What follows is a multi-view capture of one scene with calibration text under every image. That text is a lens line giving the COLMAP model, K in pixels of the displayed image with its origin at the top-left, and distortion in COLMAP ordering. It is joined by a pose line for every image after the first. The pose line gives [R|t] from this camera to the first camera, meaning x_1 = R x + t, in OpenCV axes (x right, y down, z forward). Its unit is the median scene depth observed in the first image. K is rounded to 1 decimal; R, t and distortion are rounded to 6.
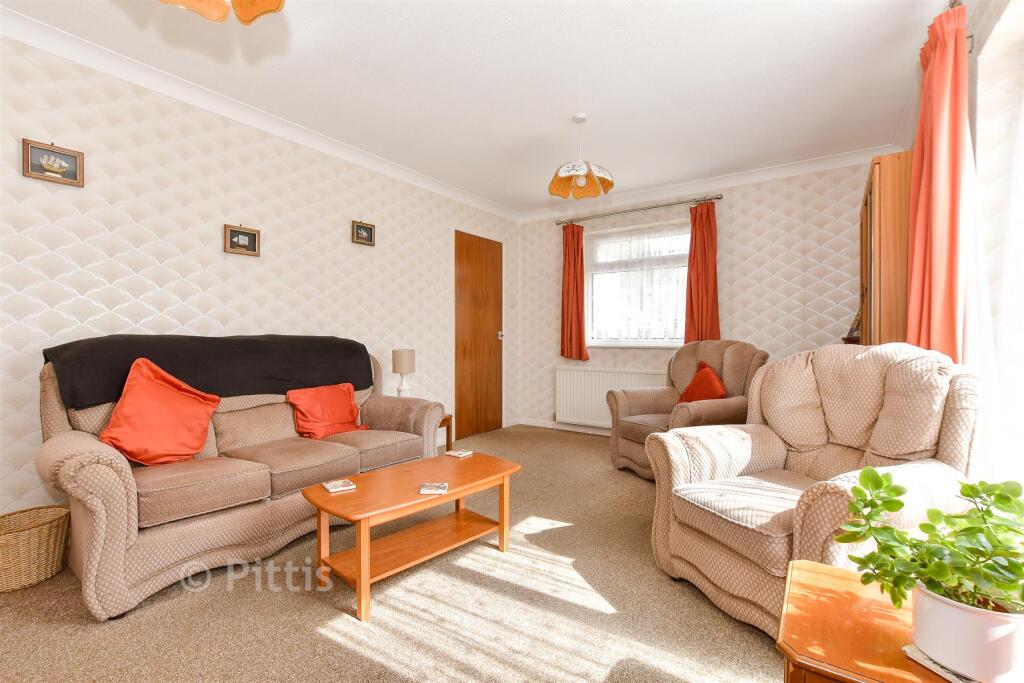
lens RADIAL K [[461.2, 0, 513.2], [0, 461.2, 342.3], [0, 0, 1]] dist [0.001003, 0.000278]
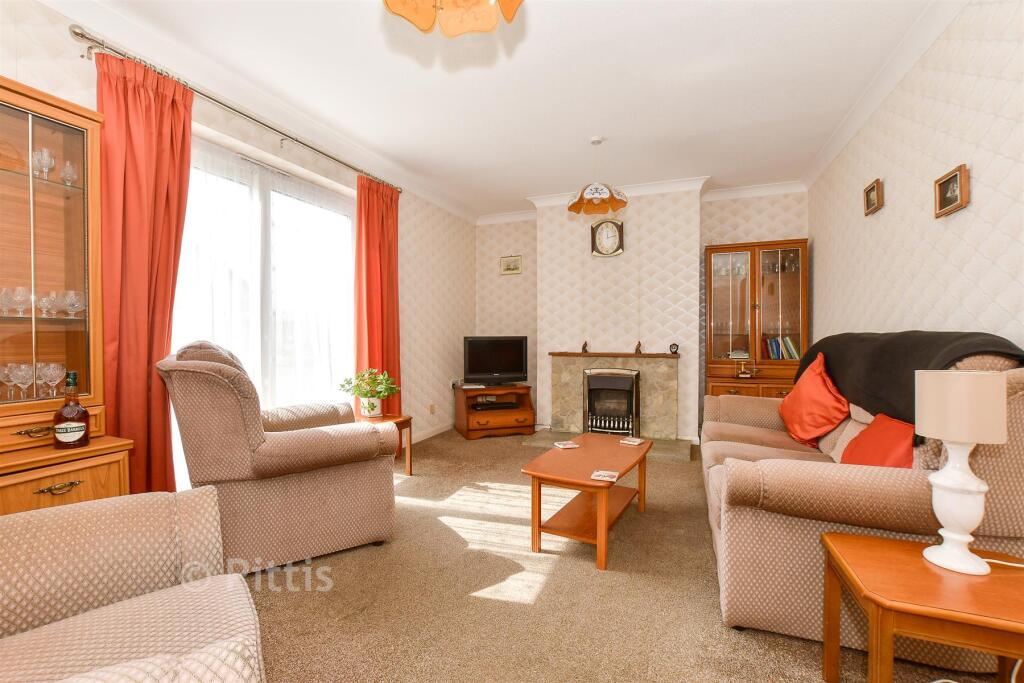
lens RADIAL K [[461.2, 0, 511.6], [0, 461.2, 338.9], [0, 0, 1]] dist [0.001003, 0.000278]
pose [[-0.974241, 0.006573, -0.225412, 0.264299], [0.003041, 0.999867, 0.016015, -0.014989], [0.225487, 0.014917, -0.974132, 2.029779]]
